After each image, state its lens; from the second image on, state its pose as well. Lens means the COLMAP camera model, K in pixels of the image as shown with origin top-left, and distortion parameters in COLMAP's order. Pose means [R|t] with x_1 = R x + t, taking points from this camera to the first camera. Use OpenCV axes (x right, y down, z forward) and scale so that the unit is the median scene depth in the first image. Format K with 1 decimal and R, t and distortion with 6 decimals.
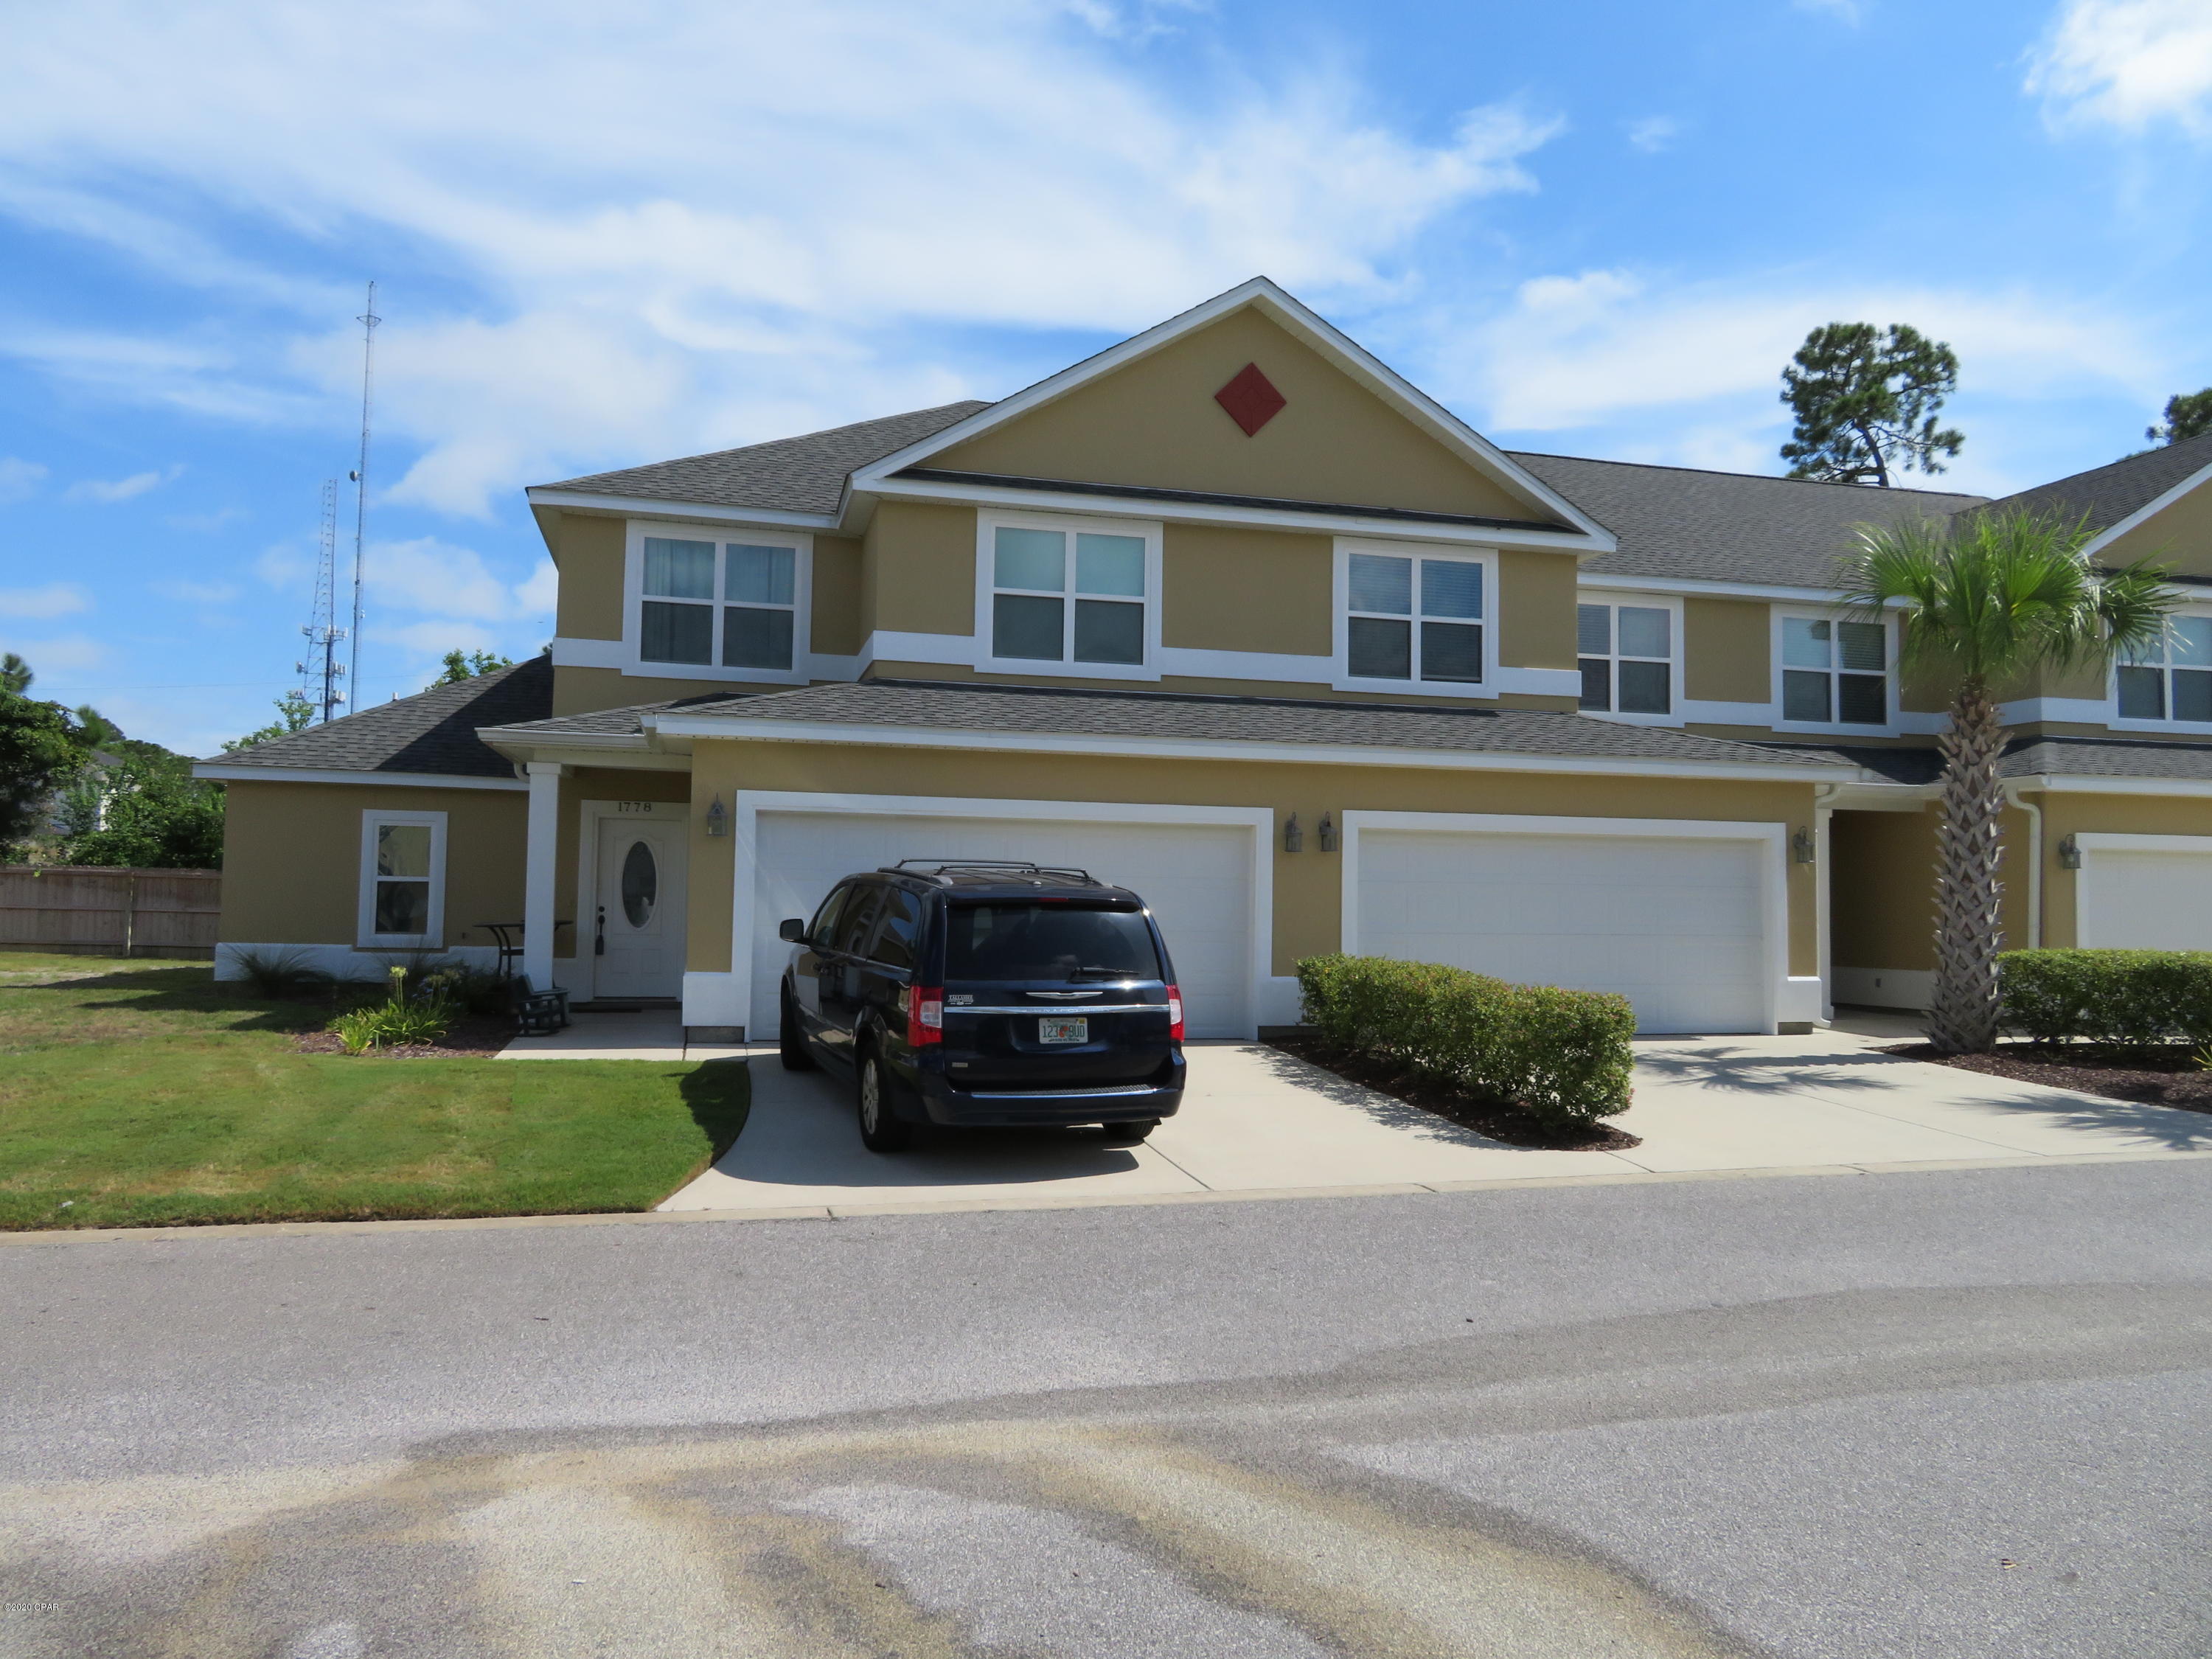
lens RADIAL K [[1528.5, 0, 1108.6], [0, 1528.5, 830.2], [0, 0, 1]] dist [-0.003718, -0.005186]
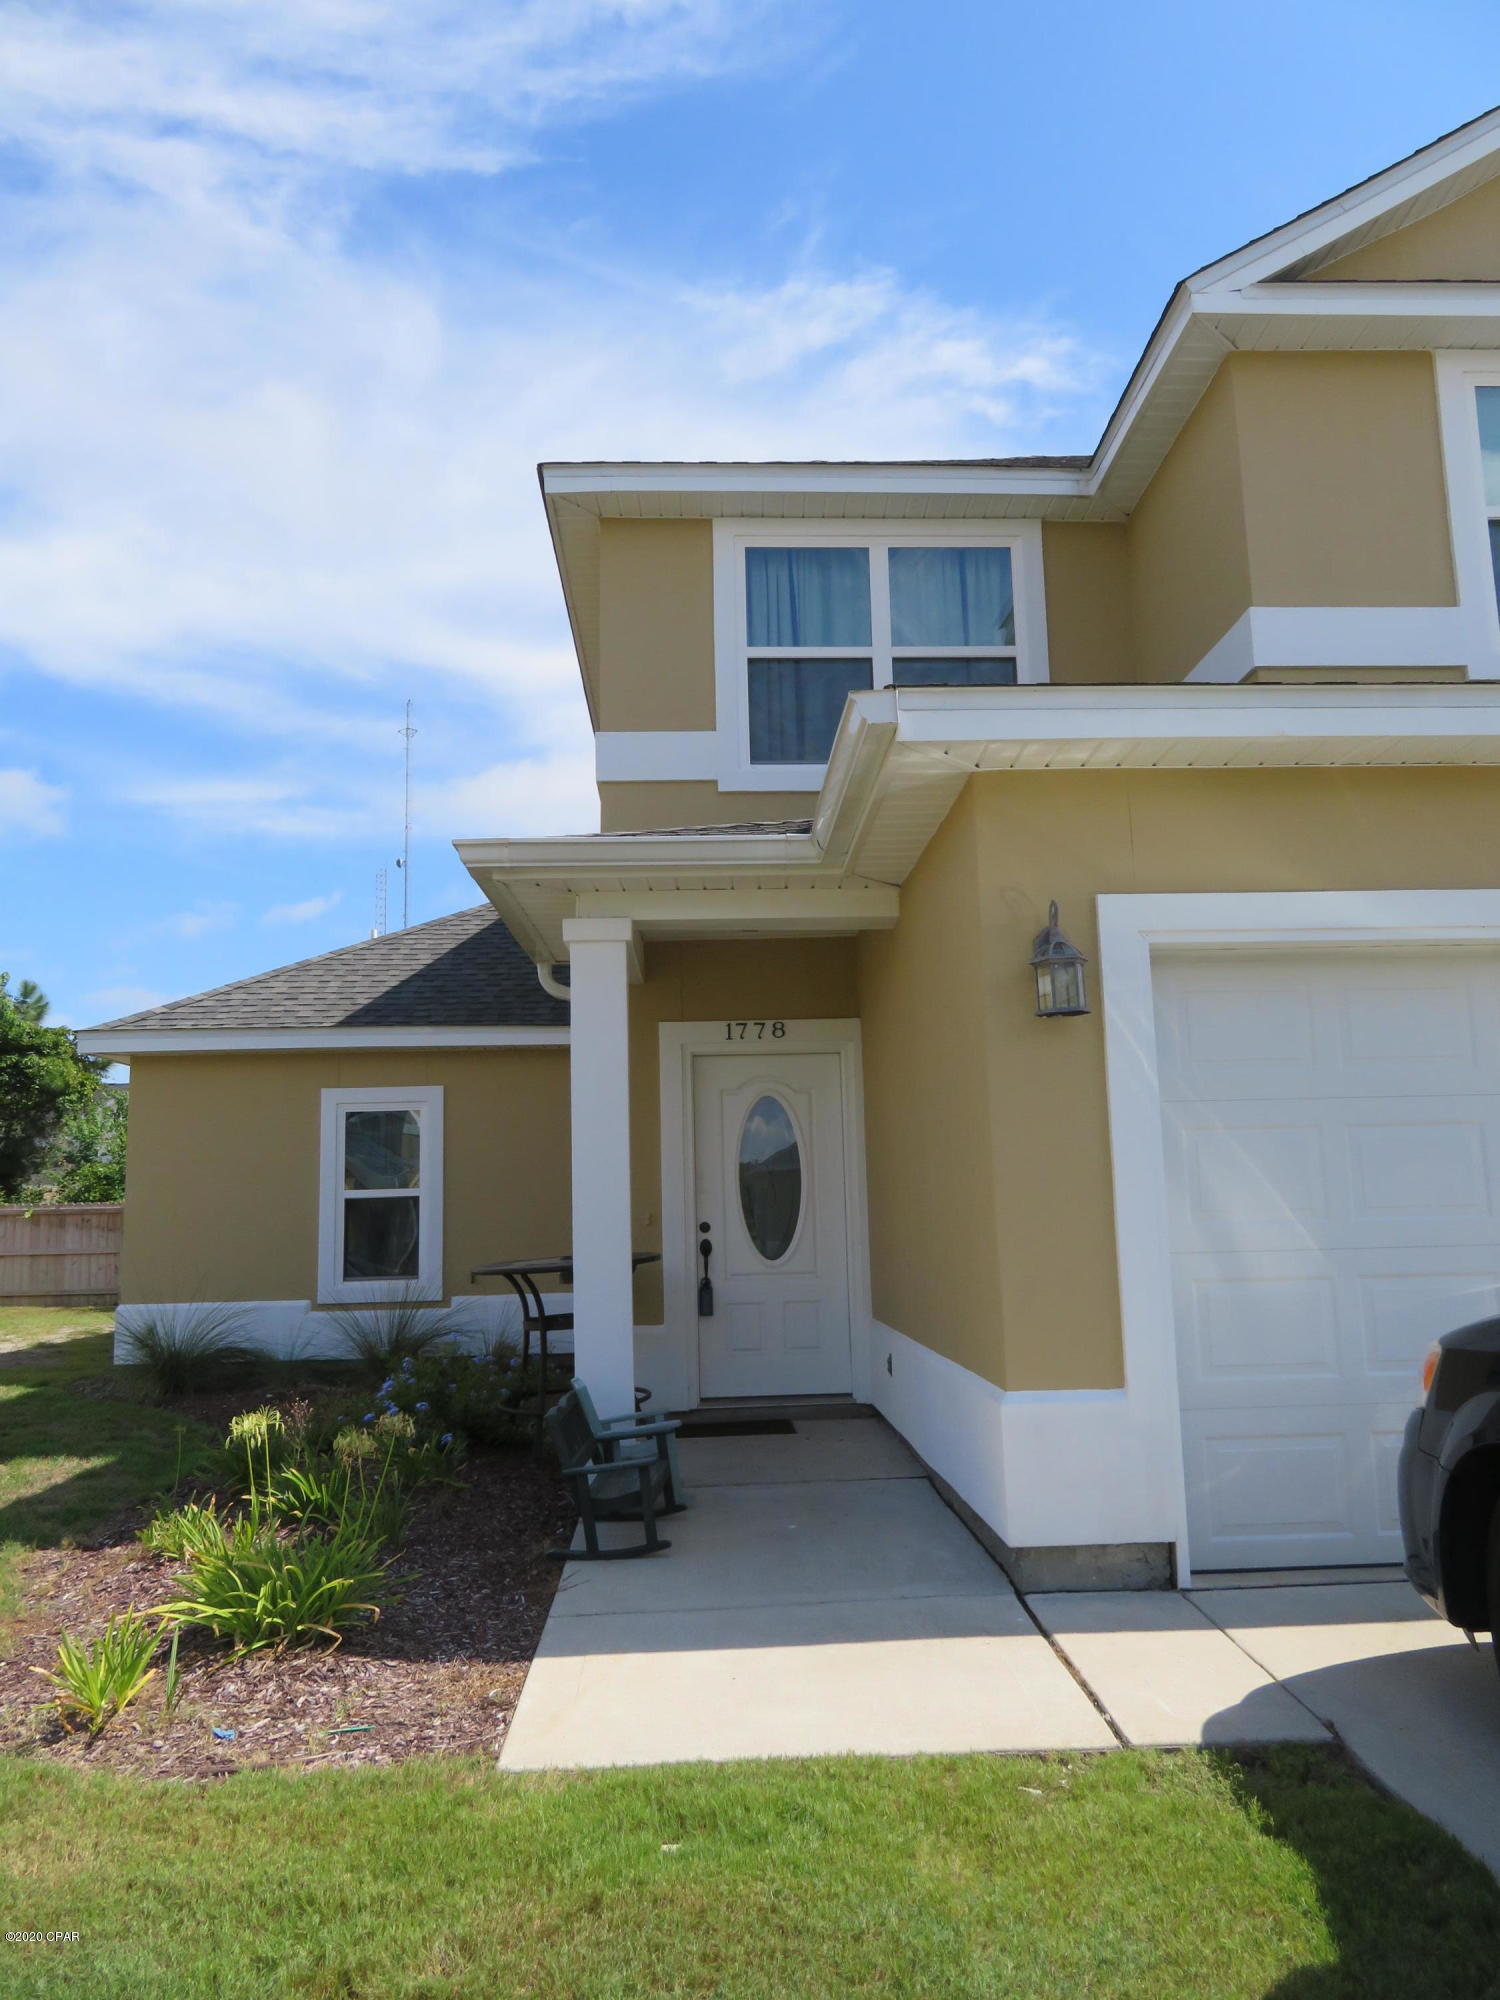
lens RADIAL K [[1382.0, 0, 751.1], [0, 1382.0, 1001.2], [0, 0, 1]] dist [-0.003718, -0.005186]
pose [[0.974769, -0.076759, -0.209604, -0.172159], [0.055030, 0.992669, -0.107609, 0.021590], [0.216327, 0.093360, 0.971847, 0.435674]]
